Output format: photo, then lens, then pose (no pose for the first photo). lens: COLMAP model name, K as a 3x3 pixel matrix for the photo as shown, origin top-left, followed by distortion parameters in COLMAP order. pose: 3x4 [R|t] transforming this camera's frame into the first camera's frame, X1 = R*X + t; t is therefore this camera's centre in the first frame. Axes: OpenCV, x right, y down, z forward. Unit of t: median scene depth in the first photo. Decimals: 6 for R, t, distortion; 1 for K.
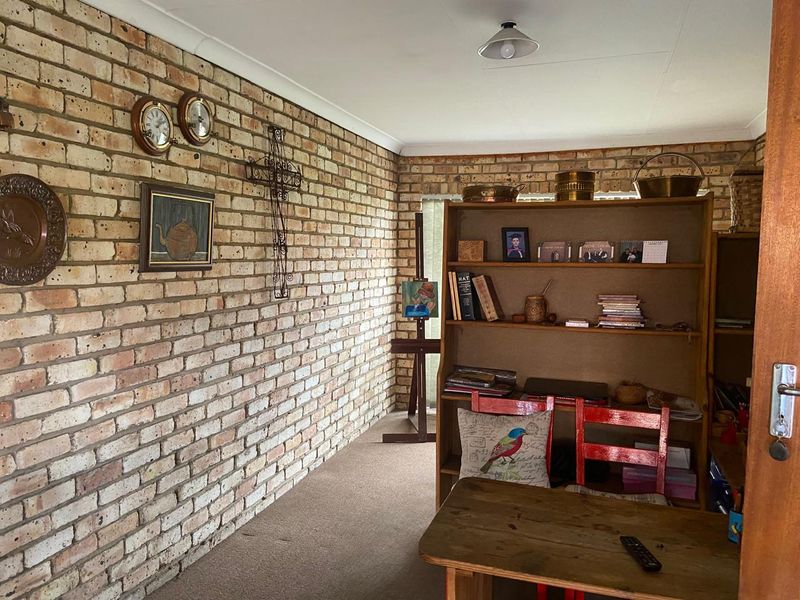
lens RADIAL K [[608.2, 0, 400.0], [0, 608.2, 300.0], [0, 0, 1]] dist [0.125735, -0.178543]
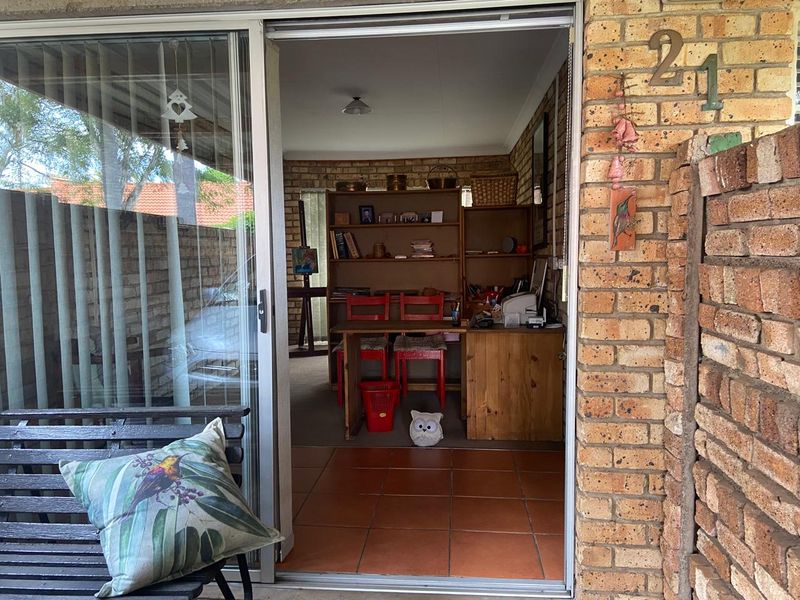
lens RADIAL K [[608.2, 0, 400.0], [0, 608.2, 300.0], [0, 0, 1]] dist [0.125735, -0.178543]
pose [[0.973198, -0.043163, 0.225882, -0.119136], [0.042016, 0.999068, 0.009885, 0.131693], [-0.226098, -0.000130, 0.974104, -0.695109]]
